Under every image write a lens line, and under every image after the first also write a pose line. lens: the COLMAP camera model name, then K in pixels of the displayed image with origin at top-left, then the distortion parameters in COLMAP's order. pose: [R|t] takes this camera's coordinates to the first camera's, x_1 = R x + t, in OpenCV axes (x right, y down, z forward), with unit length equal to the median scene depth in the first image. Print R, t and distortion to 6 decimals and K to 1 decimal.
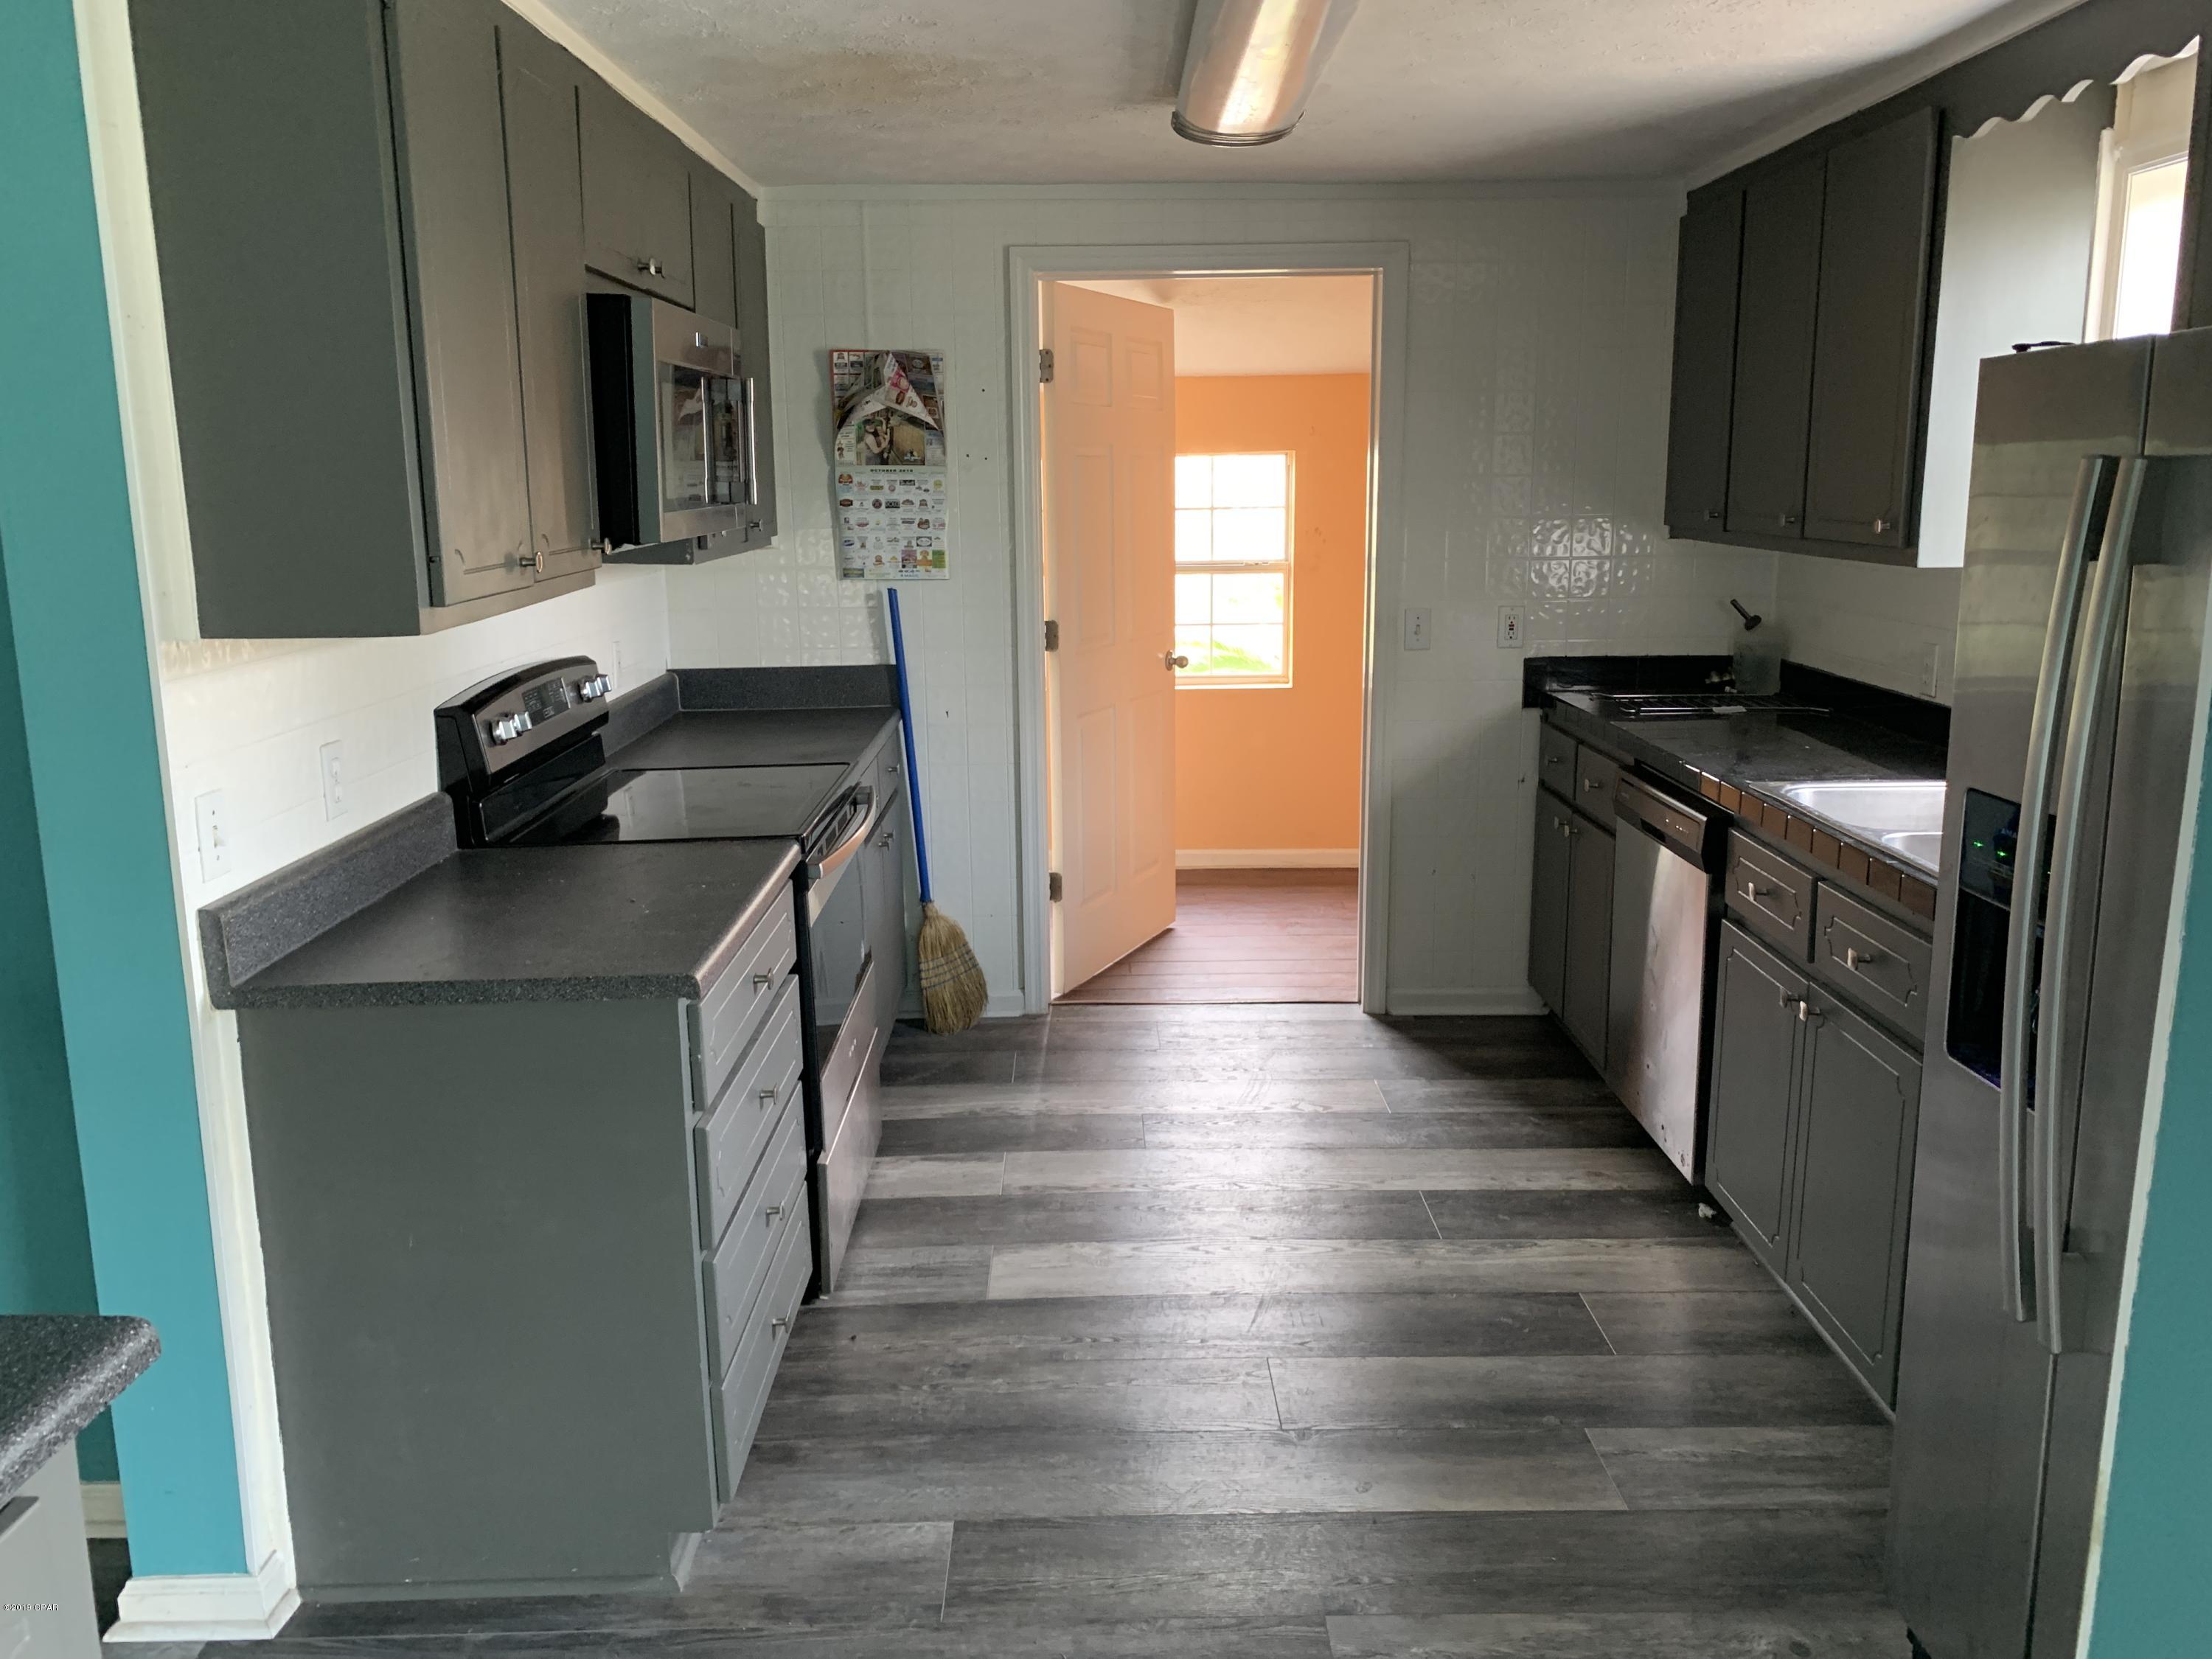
lens RADIAL K [[1701.4, 0, 1103.0], [0, 1701.4, 797.9], [0, 0, 1]] dist [0.004294, 0.002402]
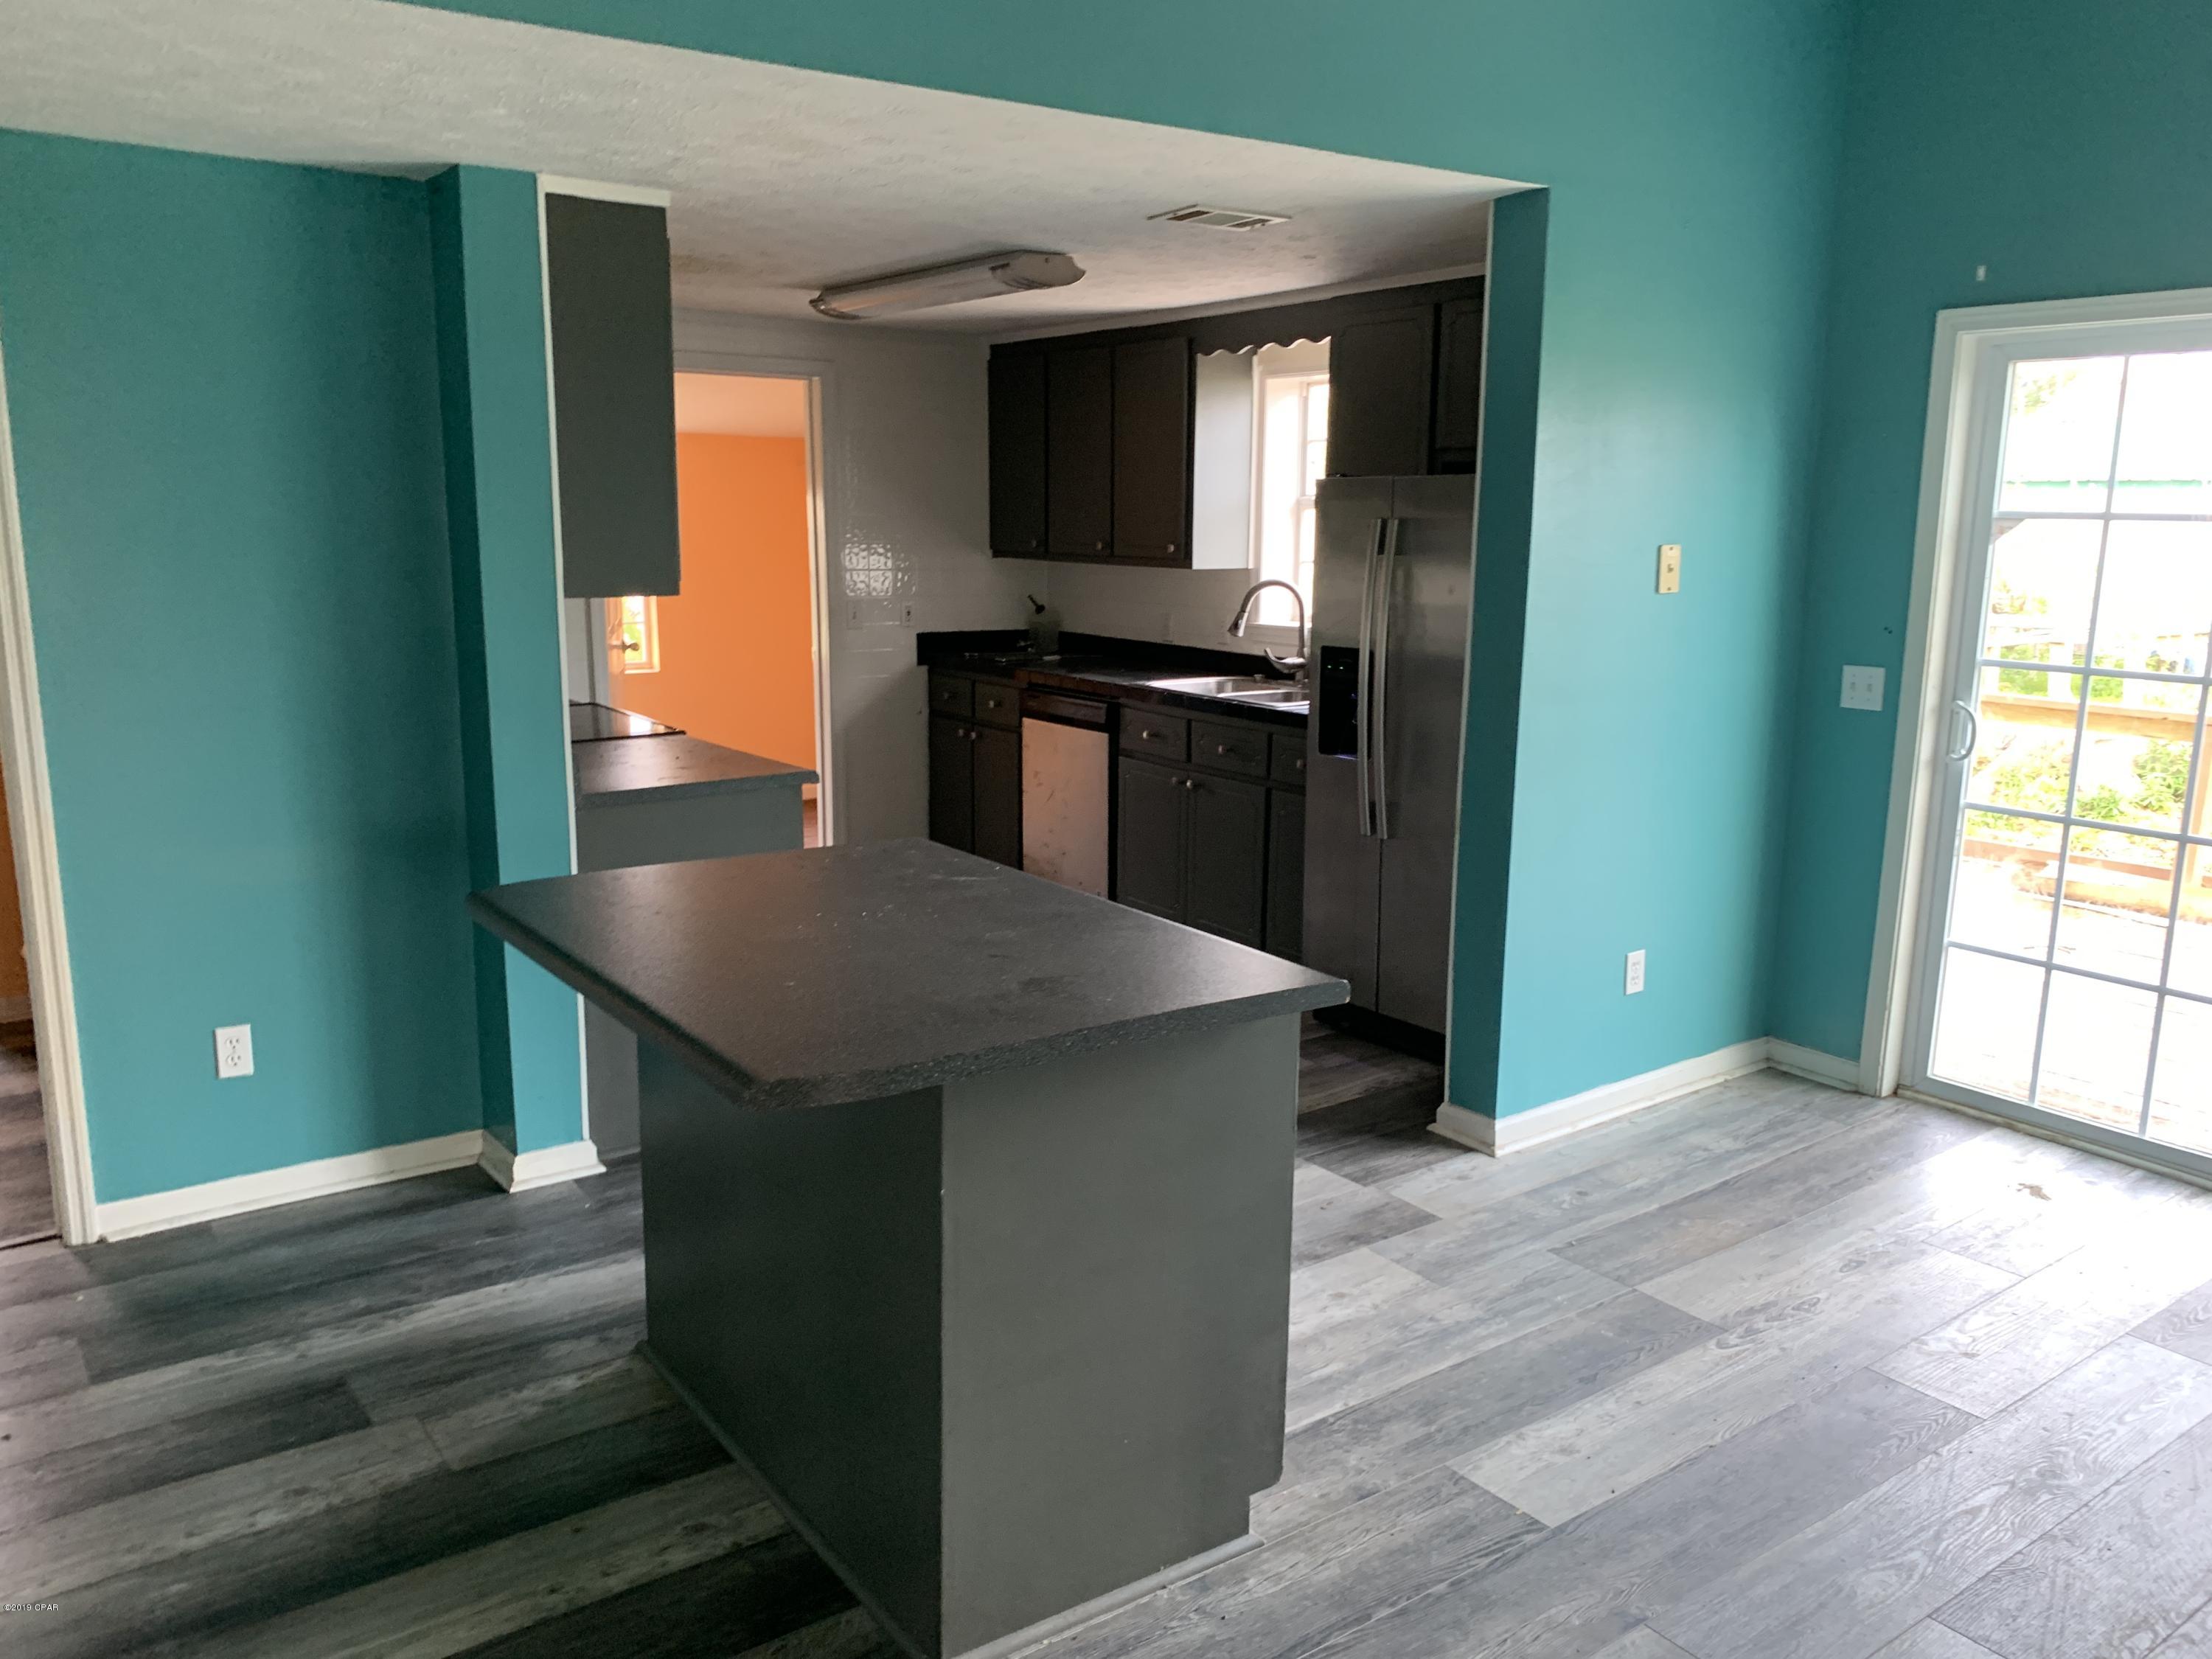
lens RADIAL K [[1675.5, 0, 1106.0], [0, 1675.5, 829.5], [0, 0, 1]] dist [0.057387, -0.004734]
pose [[0.808243, -0.085172, 0.582657, -0.573558], [0.086690, 0.995913, 0.025328, 0.080384], [-0.582434, 0.030040, 0.812323, -0.384006]]
